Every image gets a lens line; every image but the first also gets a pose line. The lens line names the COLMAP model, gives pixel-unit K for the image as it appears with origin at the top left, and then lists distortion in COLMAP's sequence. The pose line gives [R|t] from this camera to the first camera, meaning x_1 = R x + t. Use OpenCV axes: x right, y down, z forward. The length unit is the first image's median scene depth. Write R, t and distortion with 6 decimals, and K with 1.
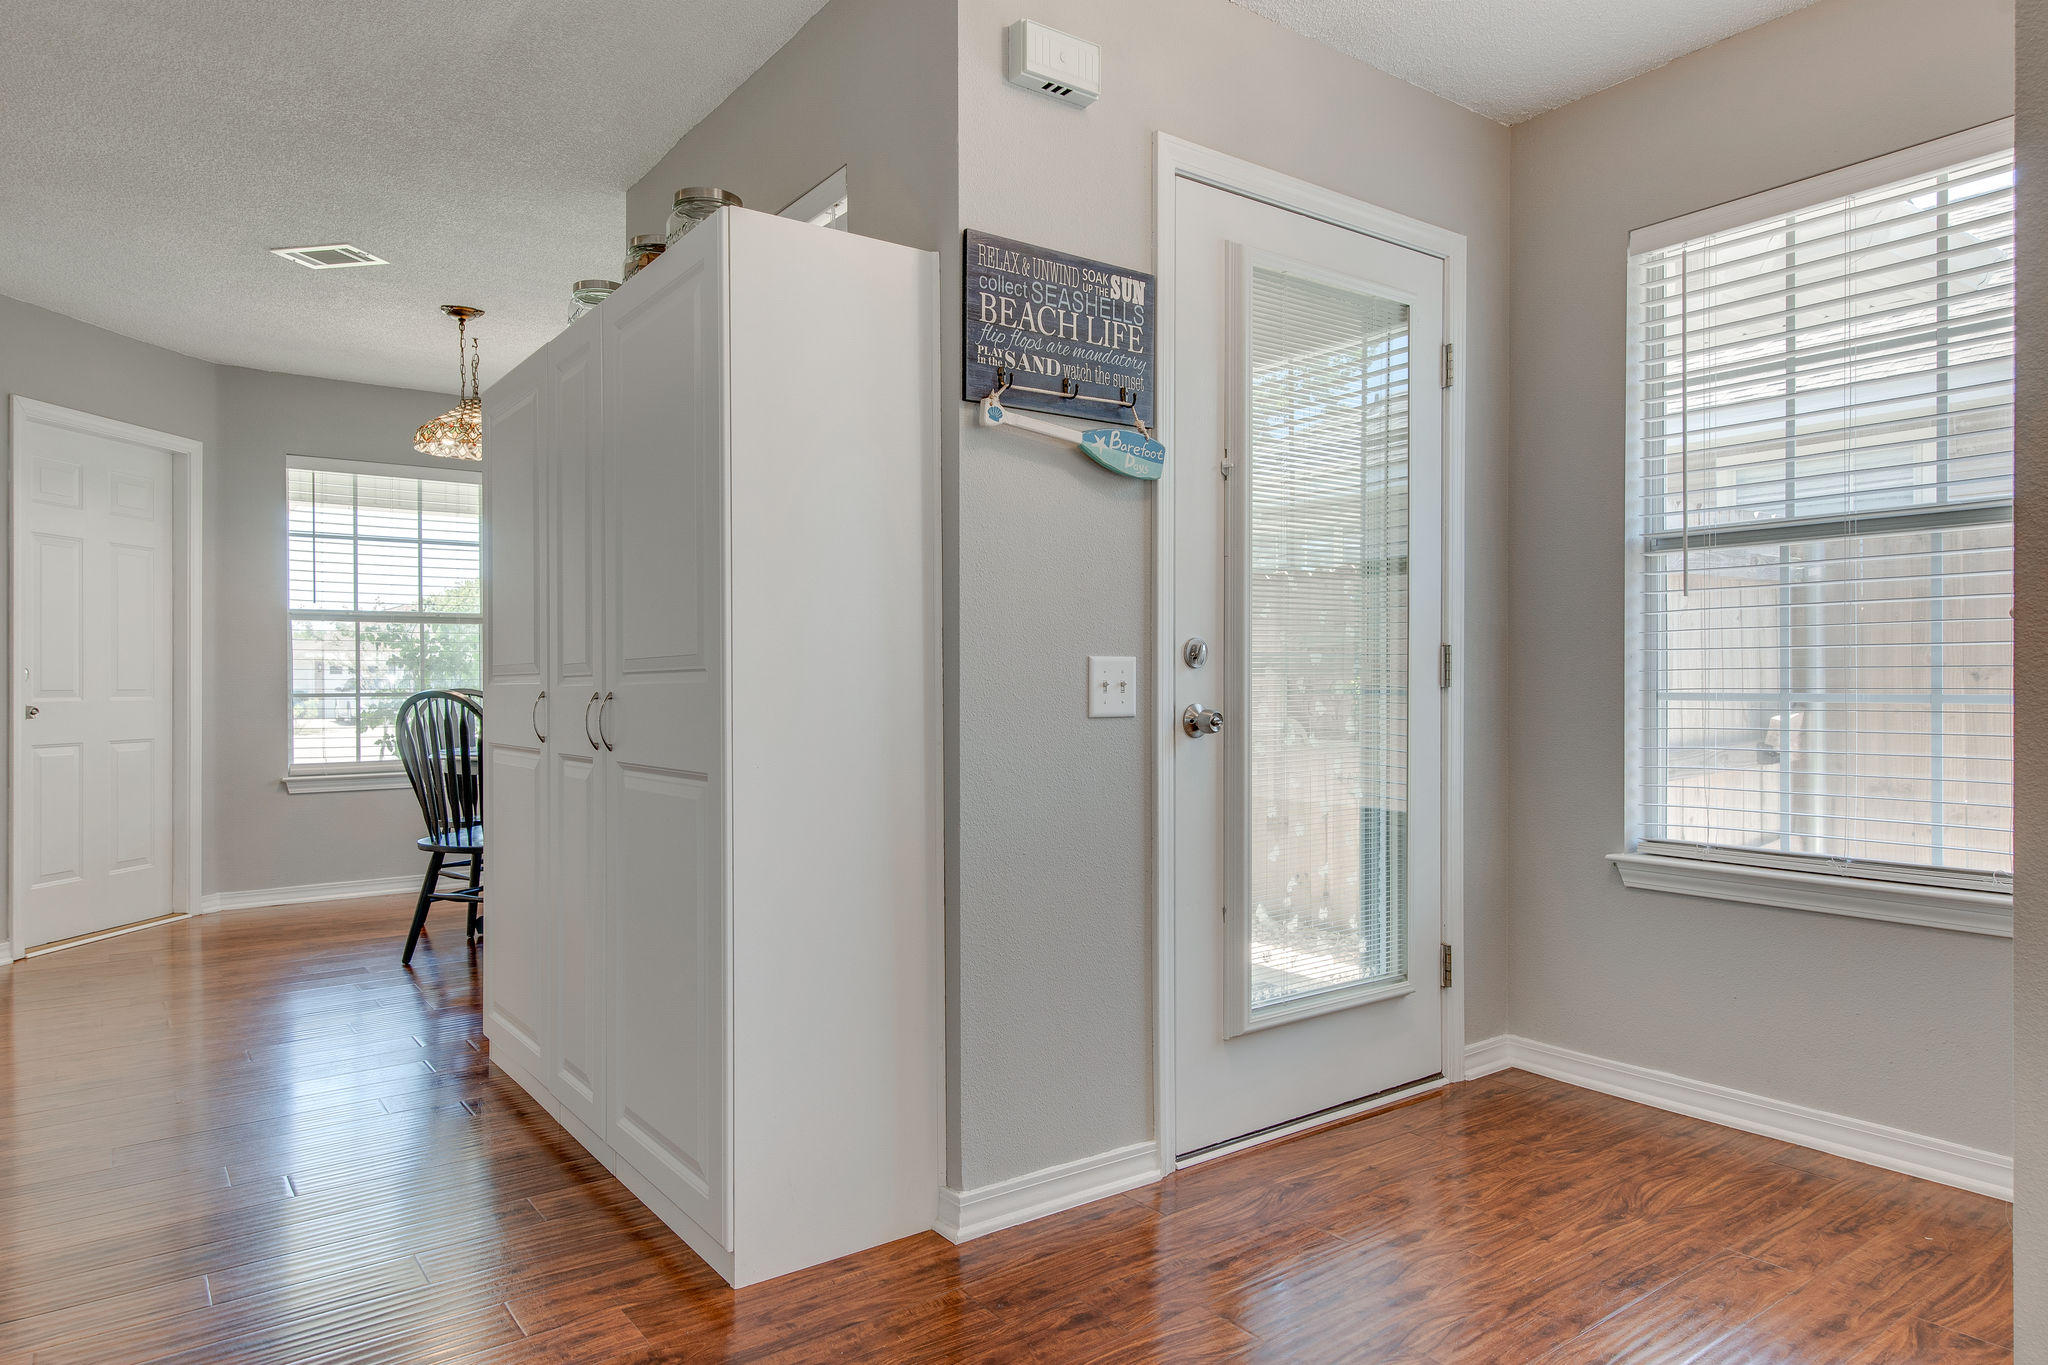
lens RADIAL K [[1259.4, 0, 1019.9], [0, 1259.4, 663.1], [0, 0, 1]] dist [0.001301, -0.000335]
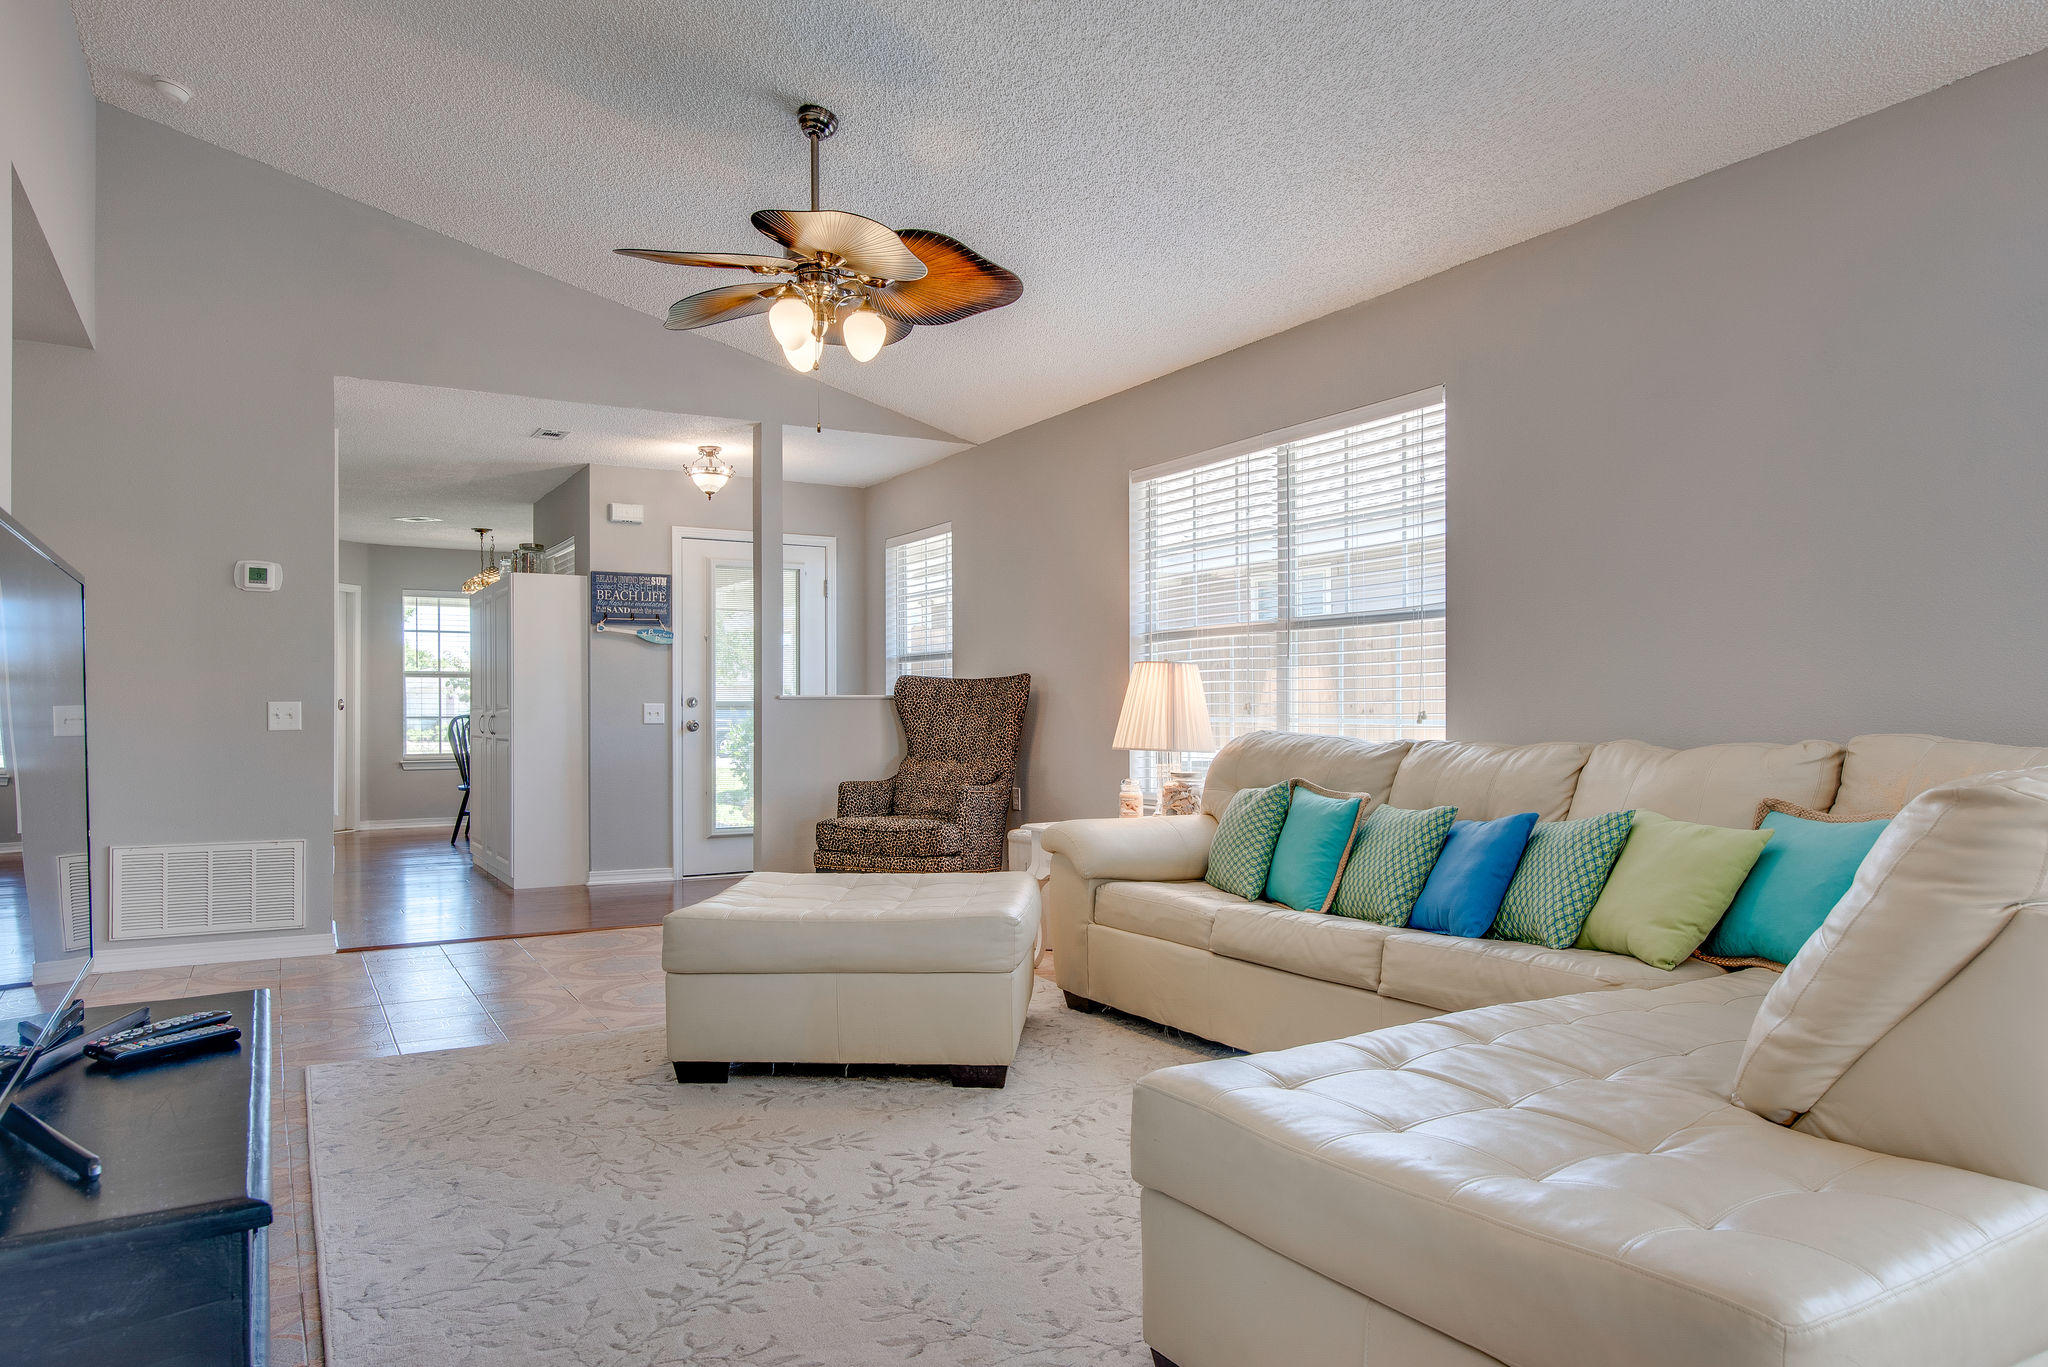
lens RADIAL K [[1360.2, 0, 1024.2], [0, 1360.2, 720.0], [0, 0, 1]] dist [0.000256, -0.000387]
pose [[0.993842, 0.010019, -0.110352, 0.653746], [-0.008448, 0.999856, 0.014694, -0.010606], [0.110483, -0.013671, 0.993784, -1.059454]]
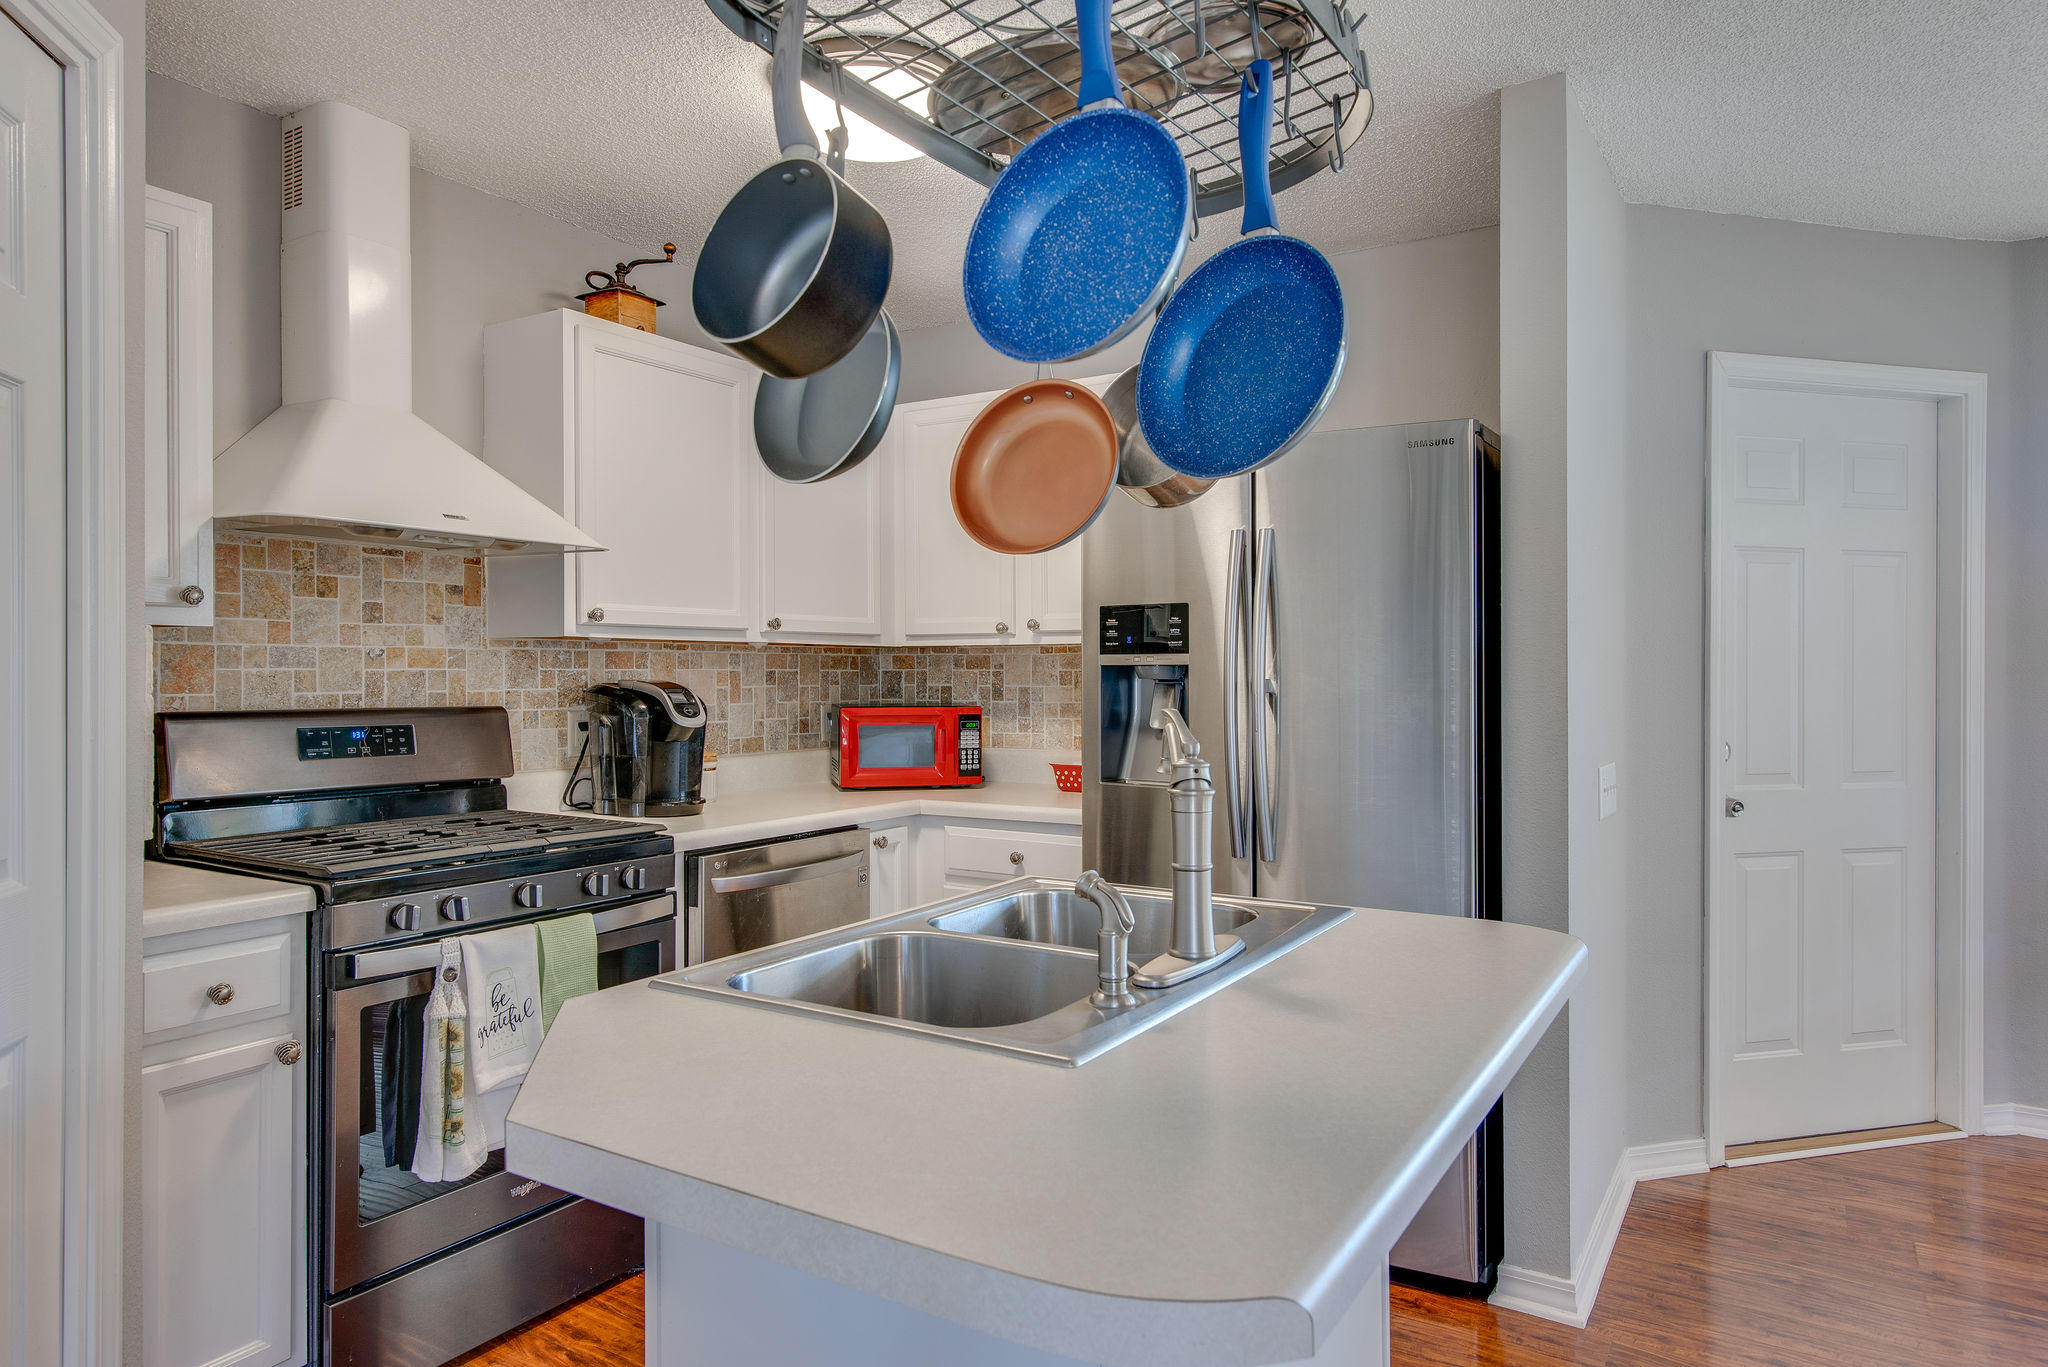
lens RADIAL K [[1276.1, 0, 999.4], [0, 1276.1, 684.3], [0, 0, 1]] dist [0.007584, 0.000313]
pose [[0.372422, 0.015251, -0.927938, -0.270526], [0.009675, 0.999747, 0.020315, -0.044459], [0.928013, -0.016544, 0.372180, 0.348561]]
